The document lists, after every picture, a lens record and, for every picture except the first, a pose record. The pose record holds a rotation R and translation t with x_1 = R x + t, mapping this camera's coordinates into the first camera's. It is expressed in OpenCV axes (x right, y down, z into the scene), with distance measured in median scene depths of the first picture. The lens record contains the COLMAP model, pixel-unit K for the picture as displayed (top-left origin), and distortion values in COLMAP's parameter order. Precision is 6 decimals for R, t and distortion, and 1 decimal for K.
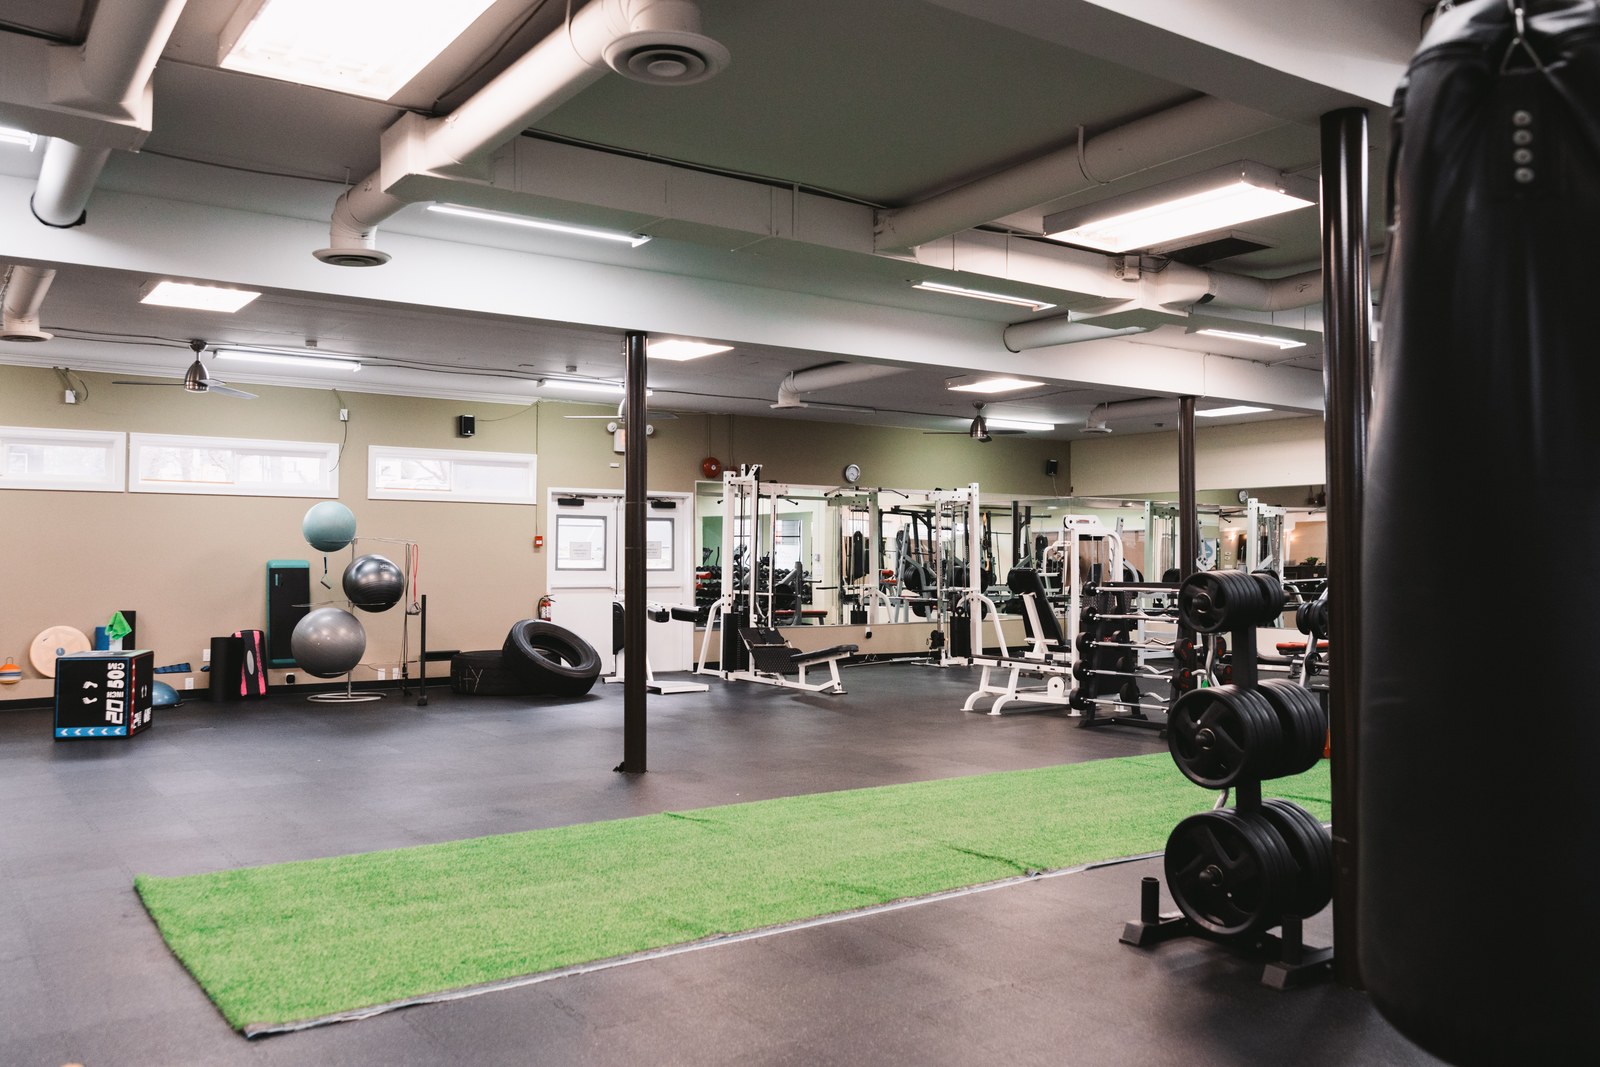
lens RADIAL K [[1273.3, 0, 800.0], [0, 1273.3, 533.5], [0, 0, 1]] dist [-0.039172, 0.003245]
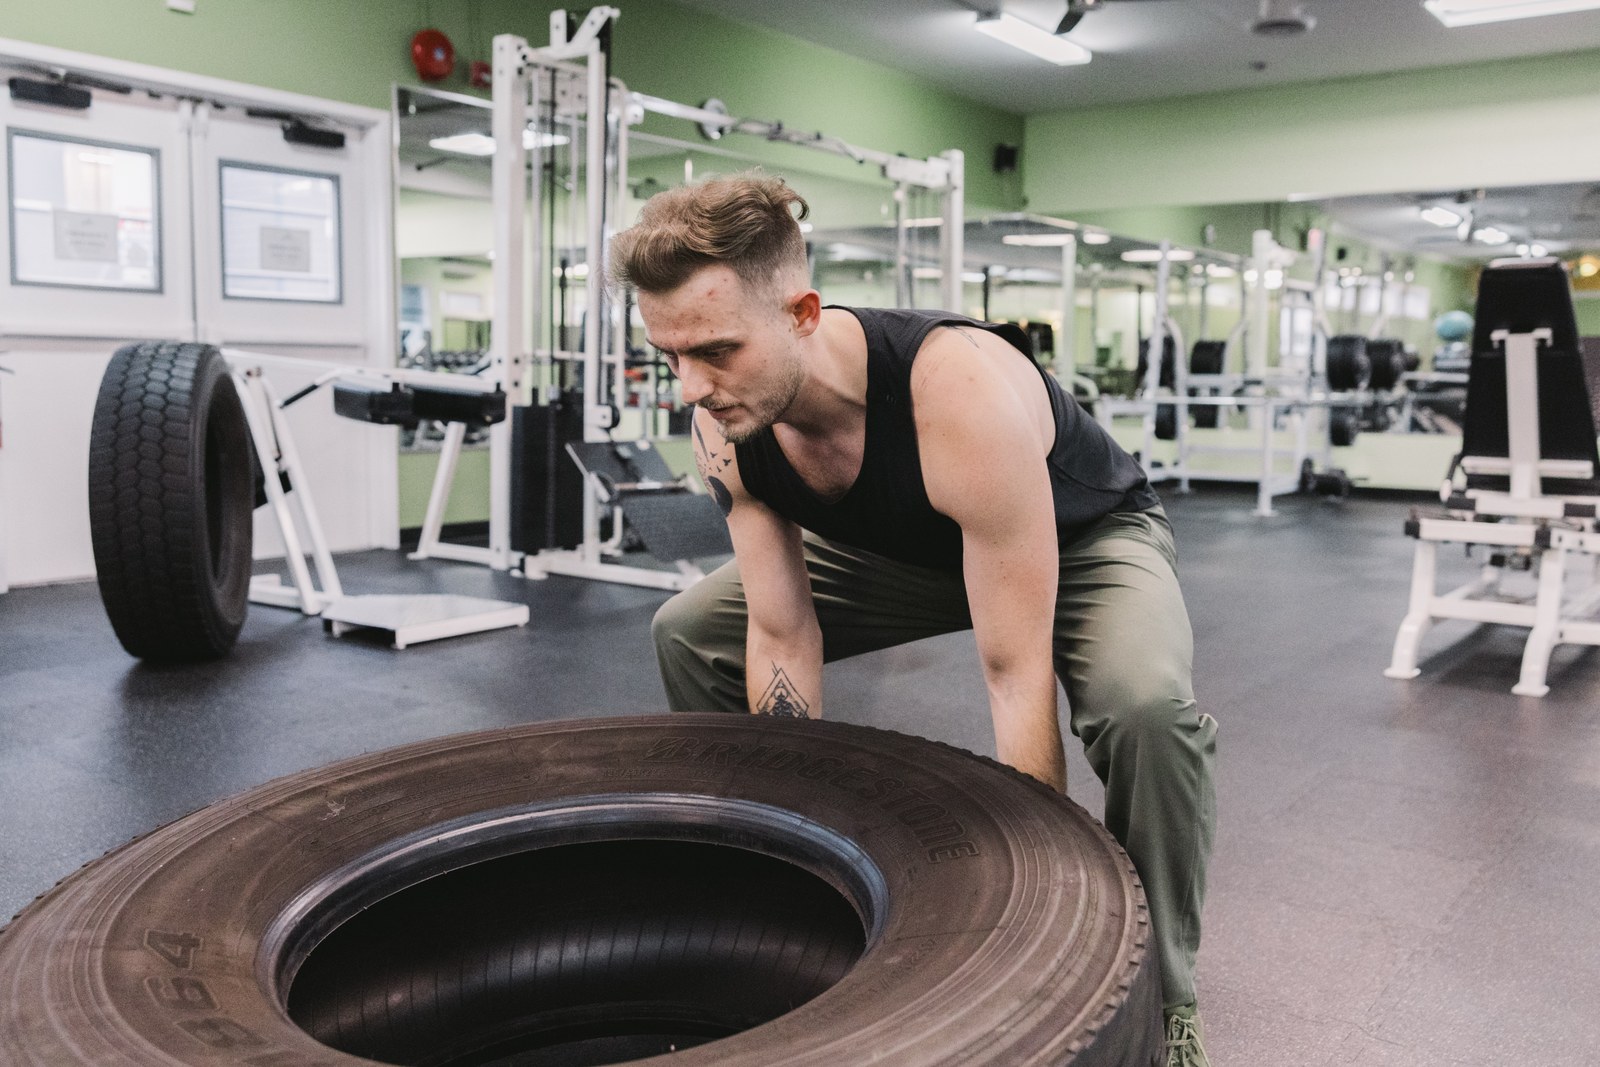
lens RADIAL K [[1273.3, 0, 800.0], [0, 1273.3, 533.5], [0, 0, 1]] dist [-0.039172, 0.003245]
pose [[0.935686, -0.037326, 0.350855, -0.114047], [-0.012000, 0.990447, 0.137372, 0.046686], [-0.352630, -0.132747, 0.926299, 0.601085]]
